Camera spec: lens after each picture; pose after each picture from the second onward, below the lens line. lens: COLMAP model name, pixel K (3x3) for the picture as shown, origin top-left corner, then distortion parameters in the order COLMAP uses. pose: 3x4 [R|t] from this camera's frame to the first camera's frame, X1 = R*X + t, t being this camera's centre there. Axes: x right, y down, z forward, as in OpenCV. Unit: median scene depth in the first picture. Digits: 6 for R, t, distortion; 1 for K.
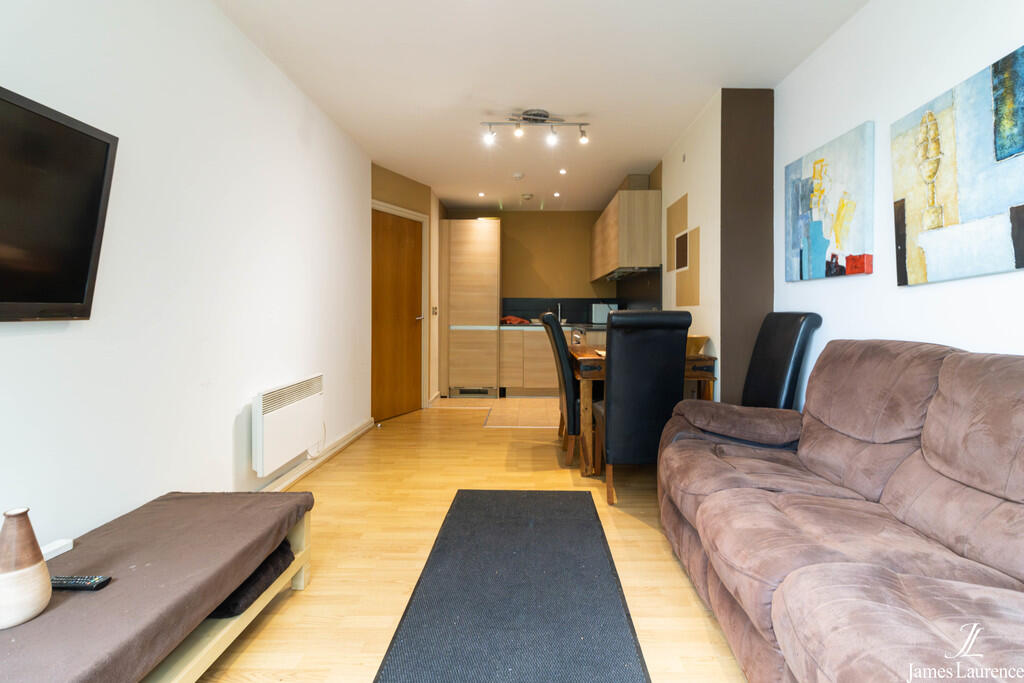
lens RADIAL K [[483.5, 0, 514.0], [0, 483.5, 318.3], [0, 0, 1]] dist [0.003335, 0.000498]
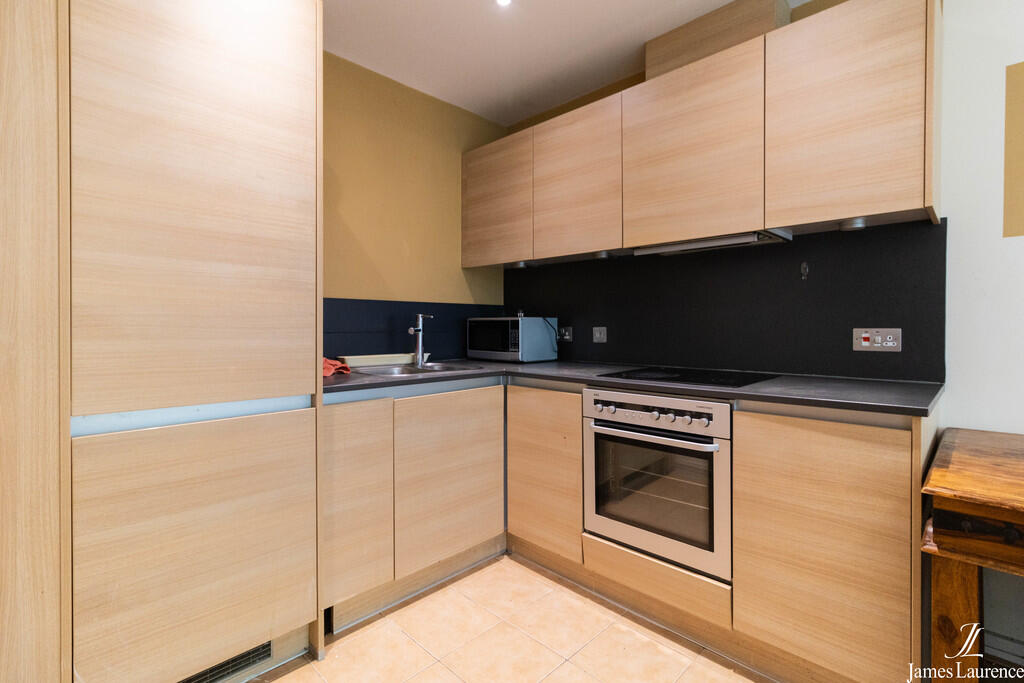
lens RADIAL K [[472.8, 0, 511.1], [0, 472.8, 326.8], [0, 0, 1]] dist [-0.000357, -0.000367]
pose [[0.671157, -0.003858, 0.741305, -0.155595], [0.013105, 0.999892, -0.006661, -0.018625], [-0.741200, 0.014185, 0.671135, 0.734997]]
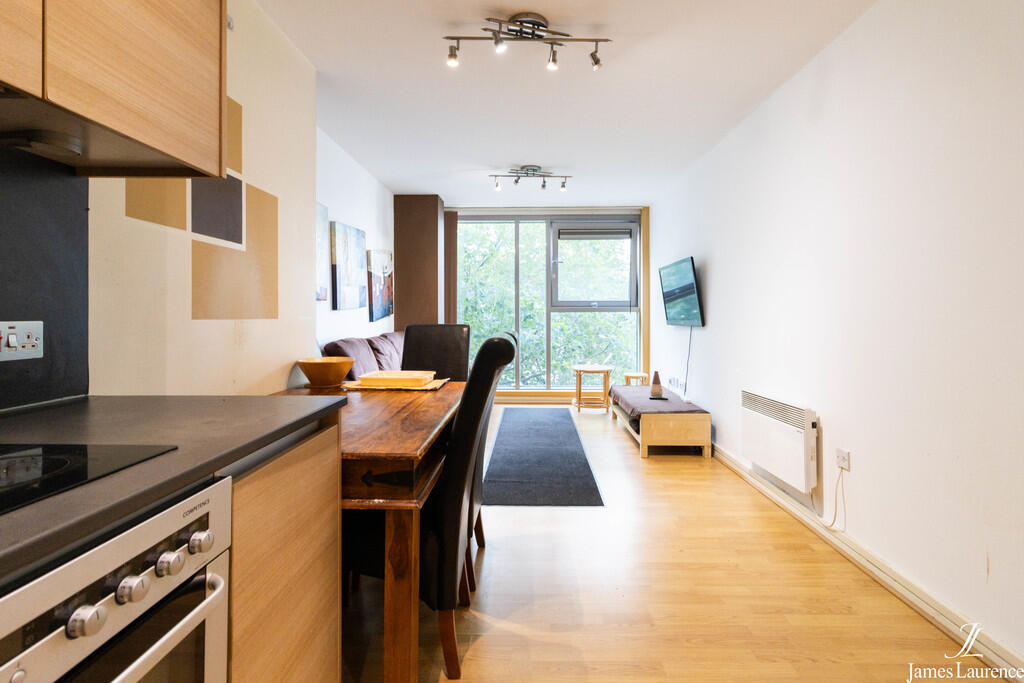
lens RADIAL K [[483.5, 0, 514.0], [0, 483.5, 318.3], [0, 0, 1]] dist [0.003335, 0.000498]
pose [[-0.999943, 0.000330, -0.010709, 0.034429], [0.000122, 0.999812, 0.019382, -0.021251], [0.010713, 0.019379, -0.999755, 0.944225]]
